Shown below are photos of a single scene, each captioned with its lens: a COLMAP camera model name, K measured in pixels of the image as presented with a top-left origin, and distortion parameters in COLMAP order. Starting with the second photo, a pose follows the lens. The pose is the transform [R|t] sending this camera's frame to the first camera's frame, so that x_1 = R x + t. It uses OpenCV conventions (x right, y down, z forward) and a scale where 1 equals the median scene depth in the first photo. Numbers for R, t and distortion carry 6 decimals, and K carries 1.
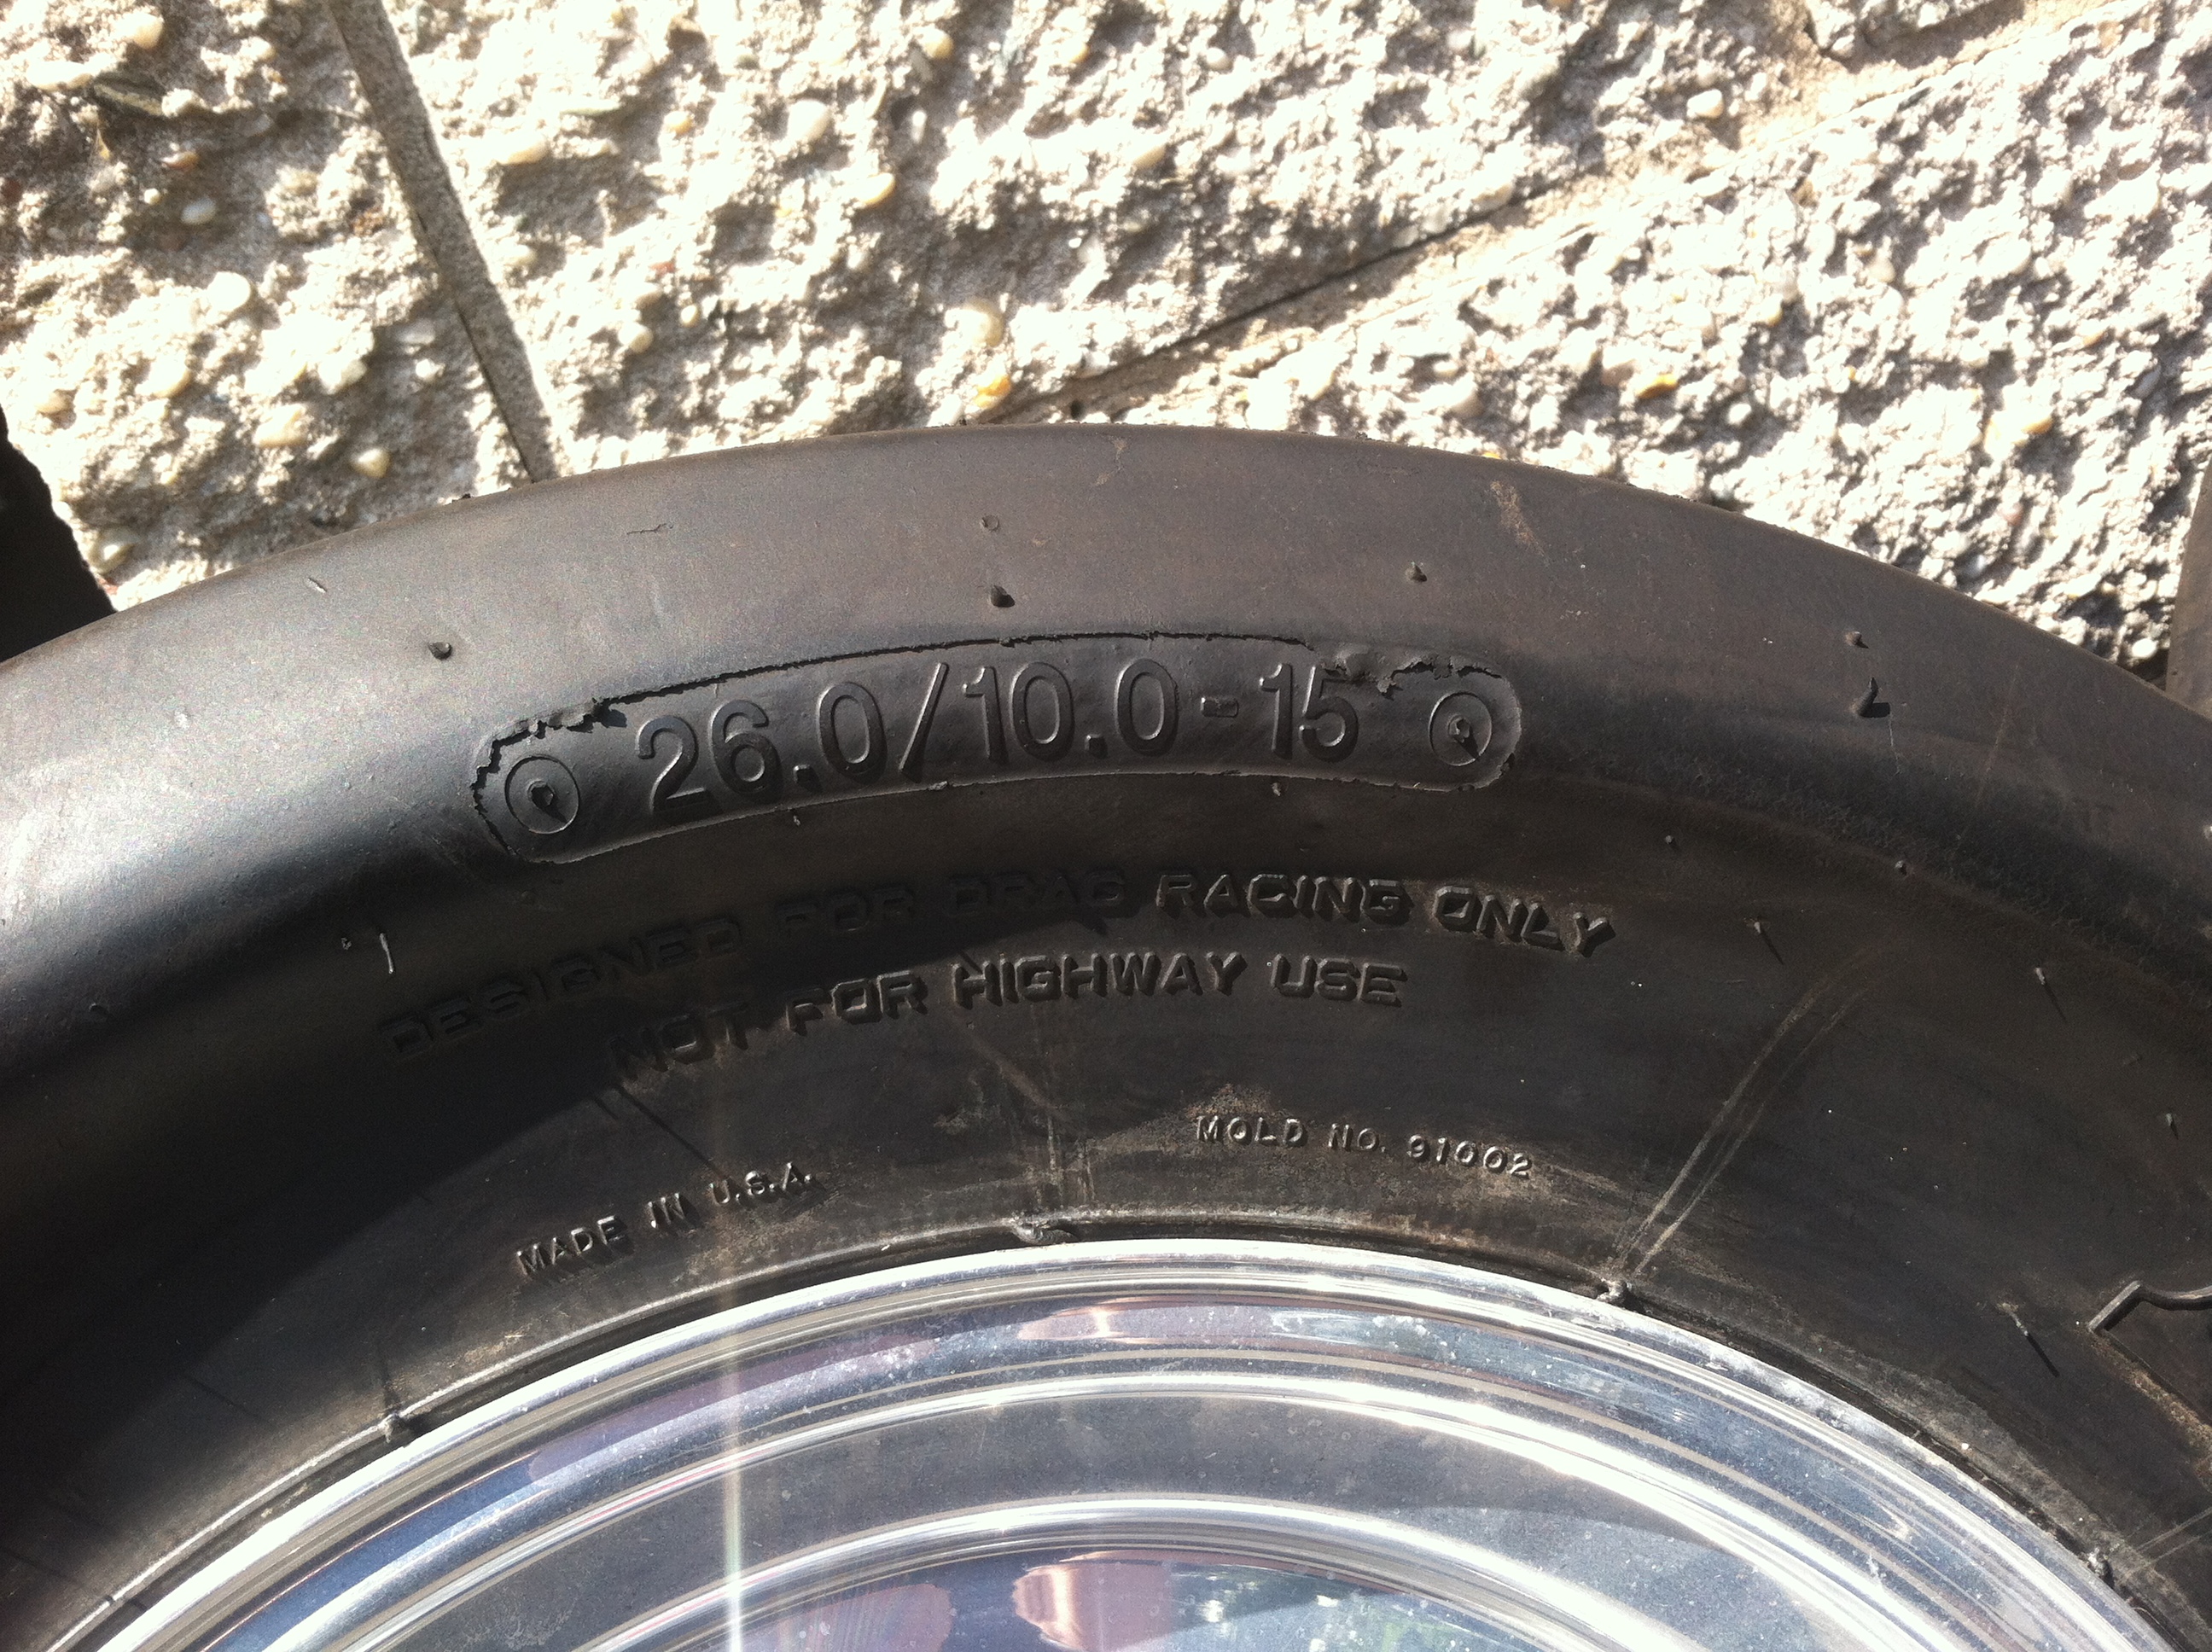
lens RADIAL K [[2224.5, 0, 1099.5], [0, 2224.5, 821.4], [0, 0, 1]] dist [-0.025688, 0.000000]
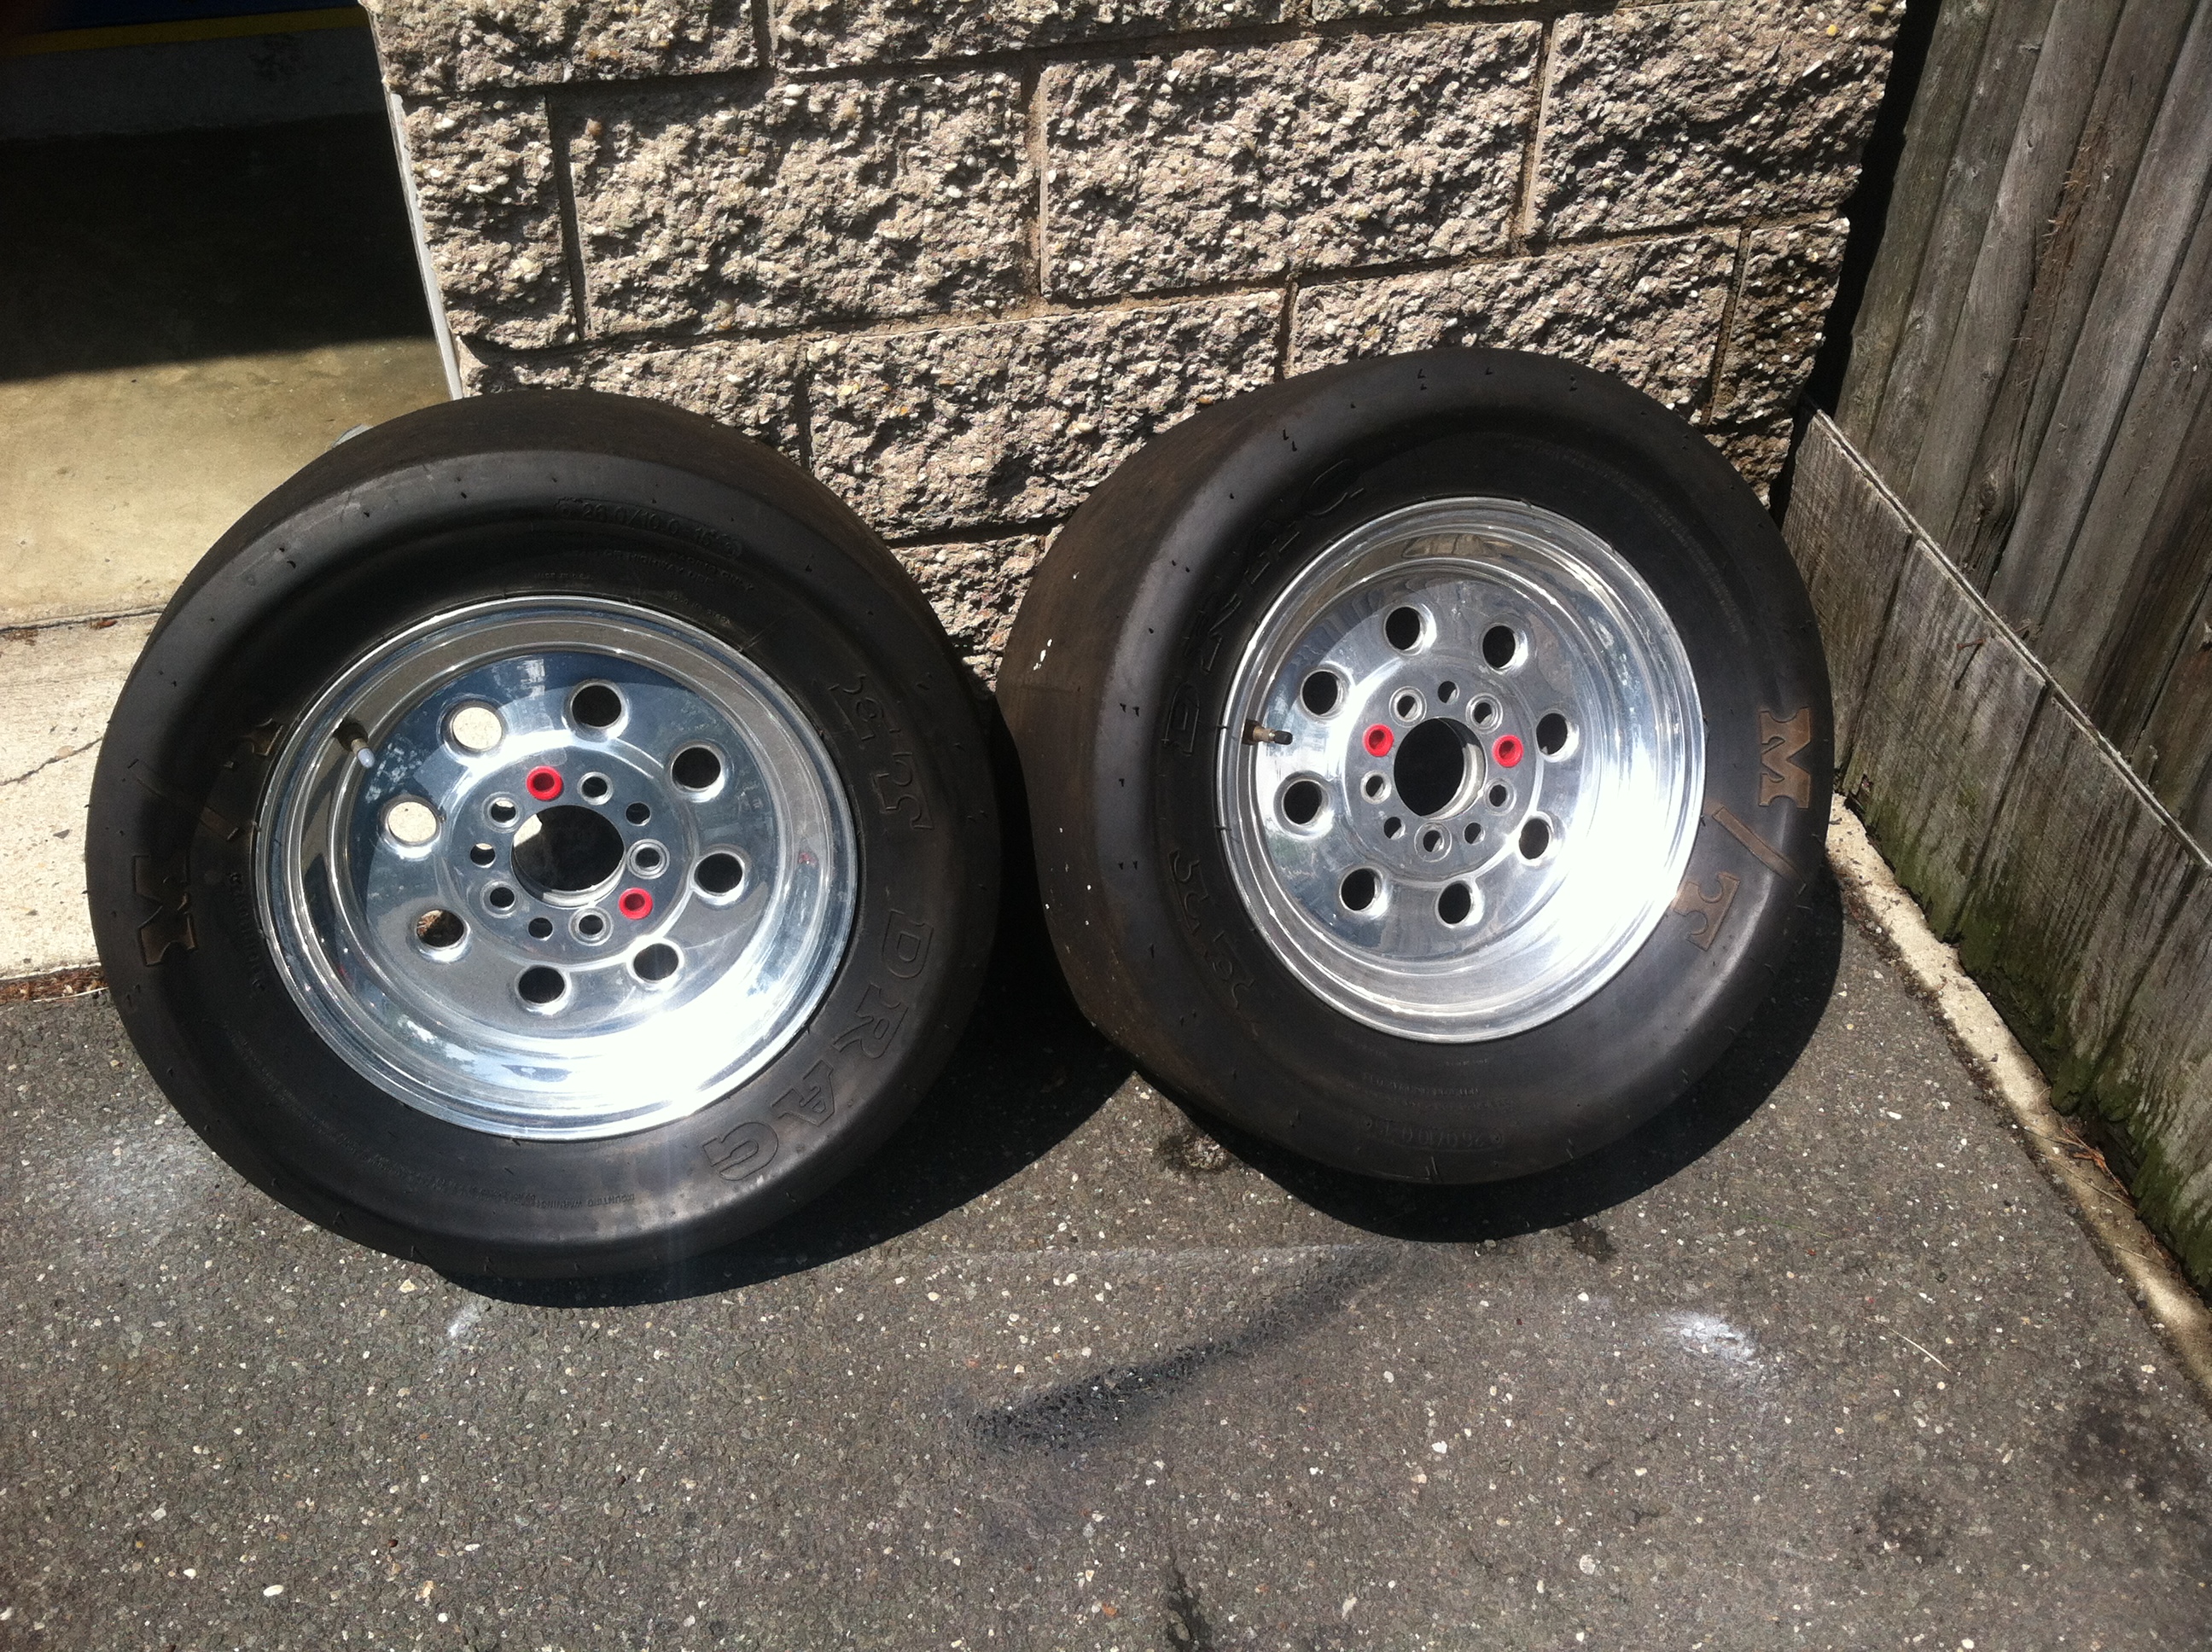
lens RADIAL K [[2224.5, 0, 1109.1], [0, 2224.5, 824.7], [0, 0, 1]] dist [-0.025688, 0.000000]
pose [[0.933246, 0.335225, 0.129137, 0.286854], [-0.359233, 0.872924, 0.330083, -0.799467], [-0.002074, -0.354439, 0.935077, -2.169222]]
